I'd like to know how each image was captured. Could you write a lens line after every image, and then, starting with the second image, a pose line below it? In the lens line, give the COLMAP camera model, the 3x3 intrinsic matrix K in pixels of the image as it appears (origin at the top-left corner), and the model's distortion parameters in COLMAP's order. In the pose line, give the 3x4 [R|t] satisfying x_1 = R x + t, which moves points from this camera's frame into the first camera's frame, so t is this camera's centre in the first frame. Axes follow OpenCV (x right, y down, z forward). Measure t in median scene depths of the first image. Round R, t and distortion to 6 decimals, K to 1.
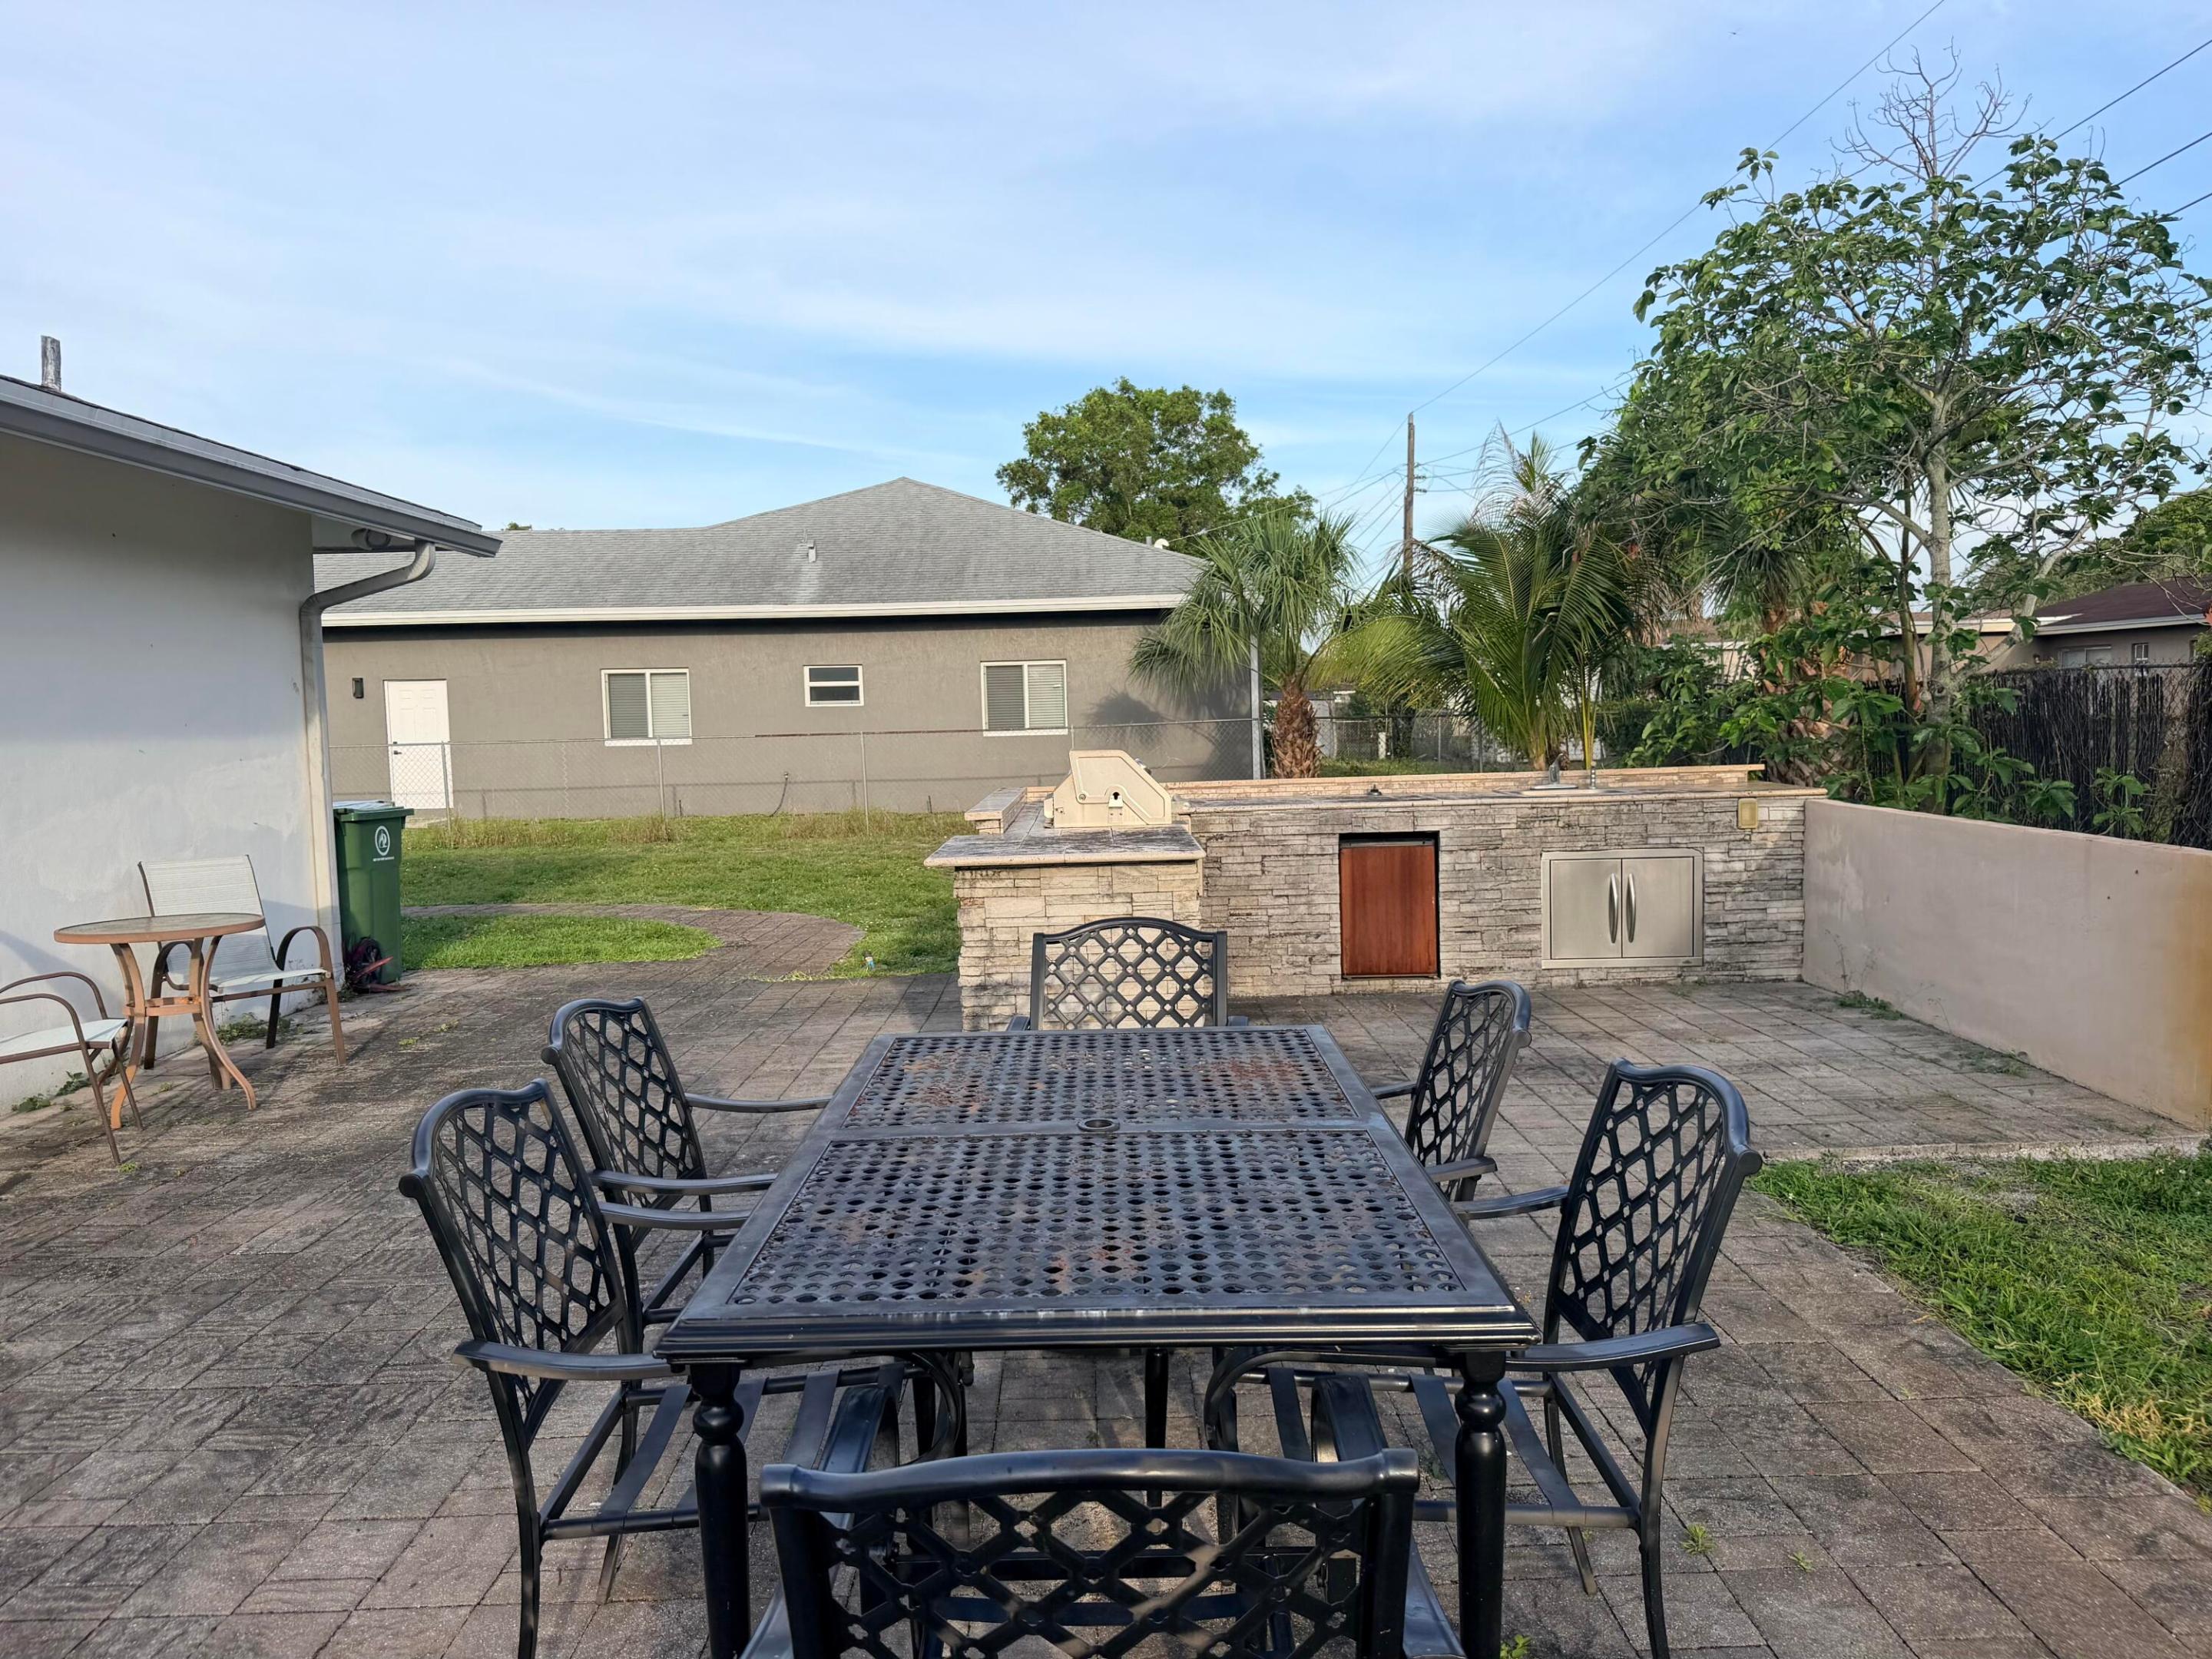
lens RADIAL K [[1543.0, 0, 1121.0], [0, 1543.0, 827.5], [0, 0, 1]] dist [0.083527, -0.091506]
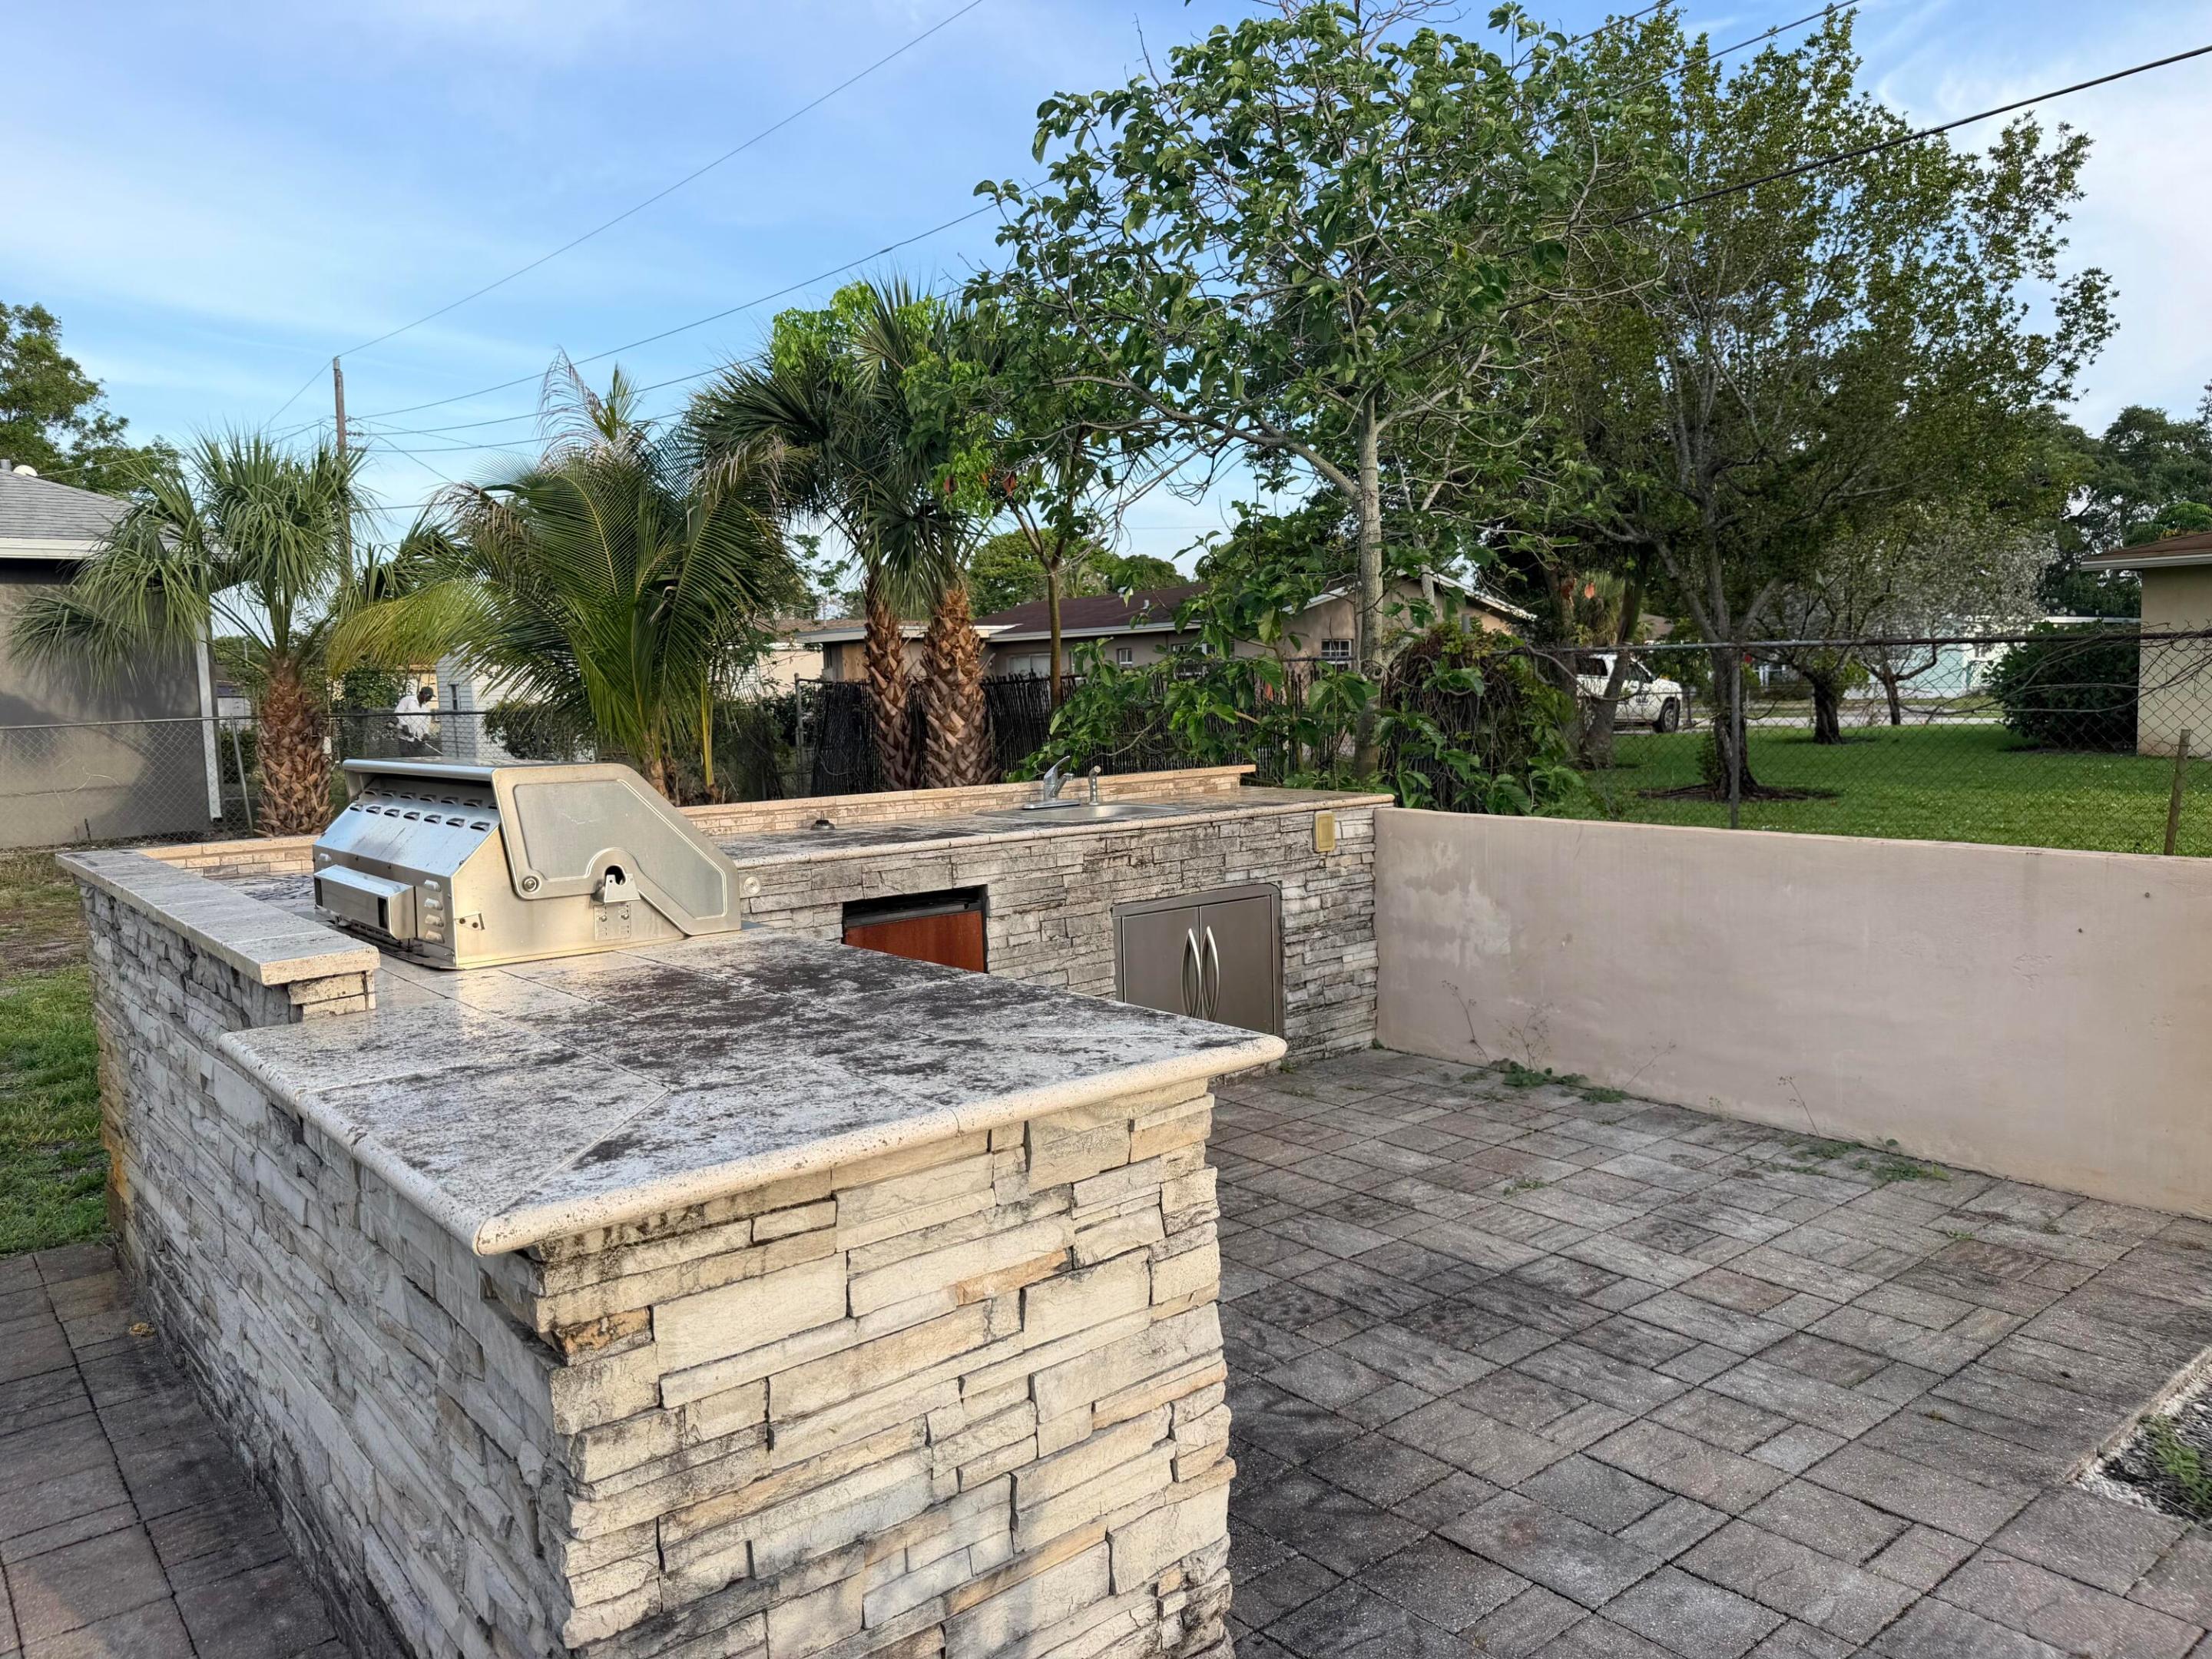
lens RADIAL K [[1543.0, 0, 1096.7], [0, 1543.0, 851.8], [0, 0, 1]] dist [0.083527, -0.091506]
pose [[0.790770, -0.059291, 0.609236, -0.127513], [0.051039, 0.998219, 0.030900, -0.027054], [-0.609982, 0.006660, 0.792387, 0.483973]]
